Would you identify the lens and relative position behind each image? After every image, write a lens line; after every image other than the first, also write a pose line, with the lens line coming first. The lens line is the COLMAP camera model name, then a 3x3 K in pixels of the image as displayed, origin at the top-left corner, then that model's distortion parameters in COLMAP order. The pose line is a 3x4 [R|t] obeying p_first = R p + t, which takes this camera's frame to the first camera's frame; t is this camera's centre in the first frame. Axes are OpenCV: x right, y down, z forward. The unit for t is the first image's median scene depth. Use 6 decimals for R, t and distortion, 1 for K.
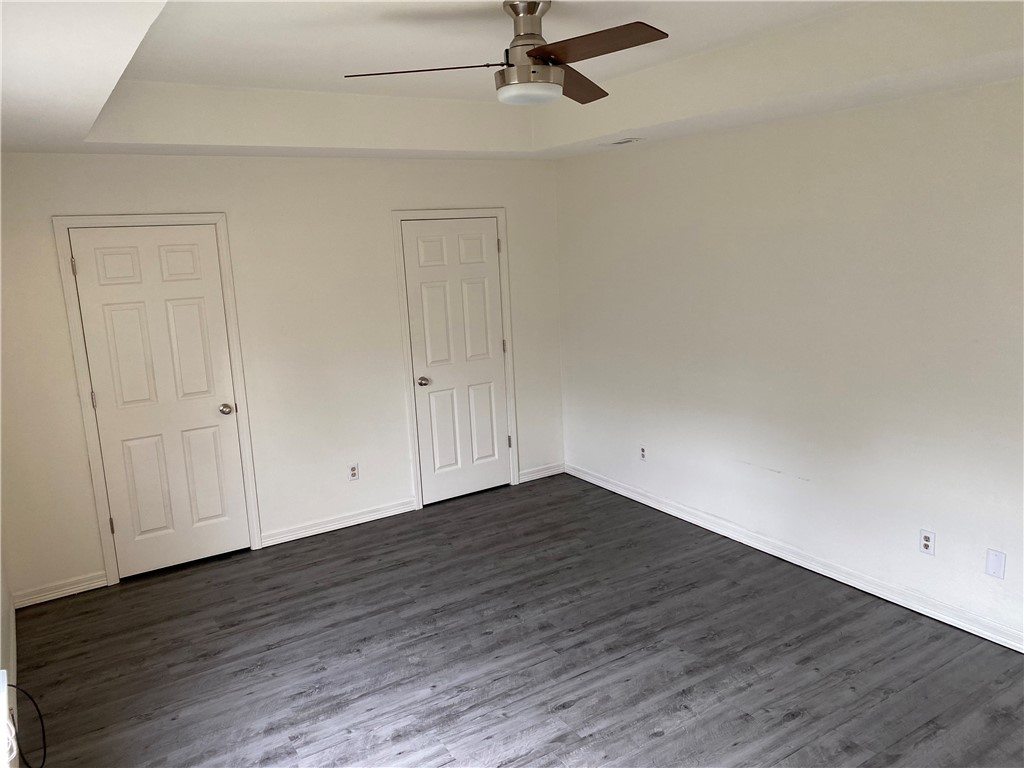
lens RADIAL K [[783.6, 0, 511.0], [0, 783.6, 378.3], [0, 0, 1]] dist [0.056321, -0.045331]
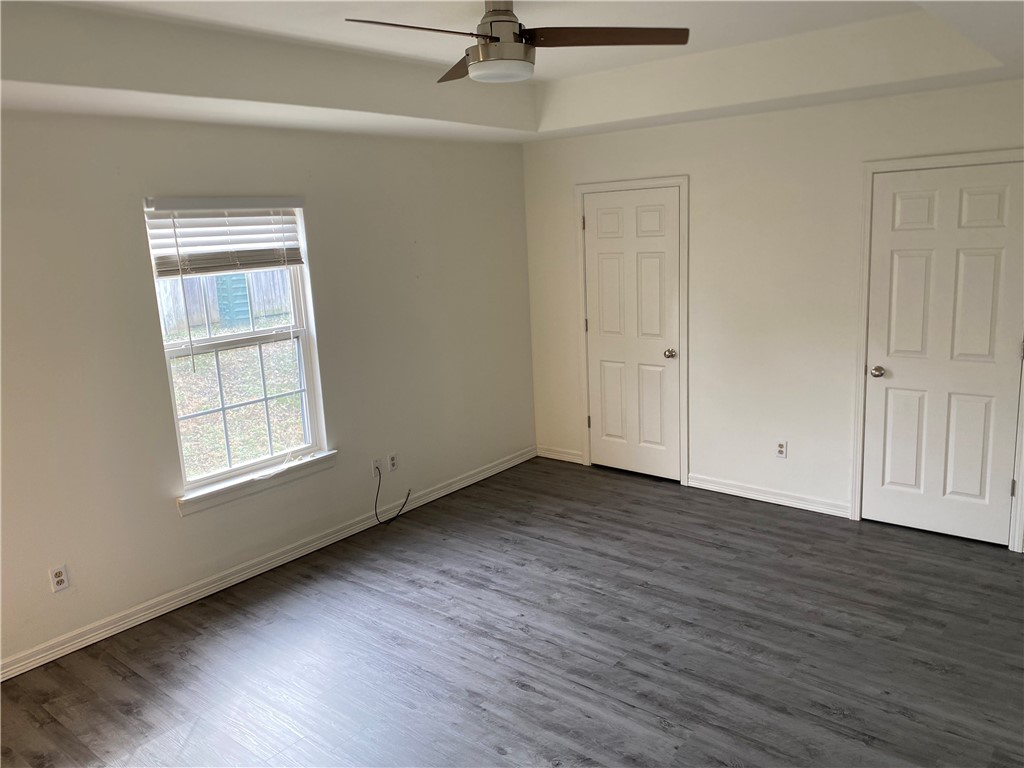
lens RADIAL K [[783.6, 0, 520.5], [0, 783.6, 378.9], [0, 0, 1]] dist [0.056321, -0.045331]
pose [[0.320105, 0.221400, -0.921149, 0.675544], [-0.148228, 0.972039, 0.182122, -0.107775], [0.935714, 0.078242, 0.343972, 0.468341]]
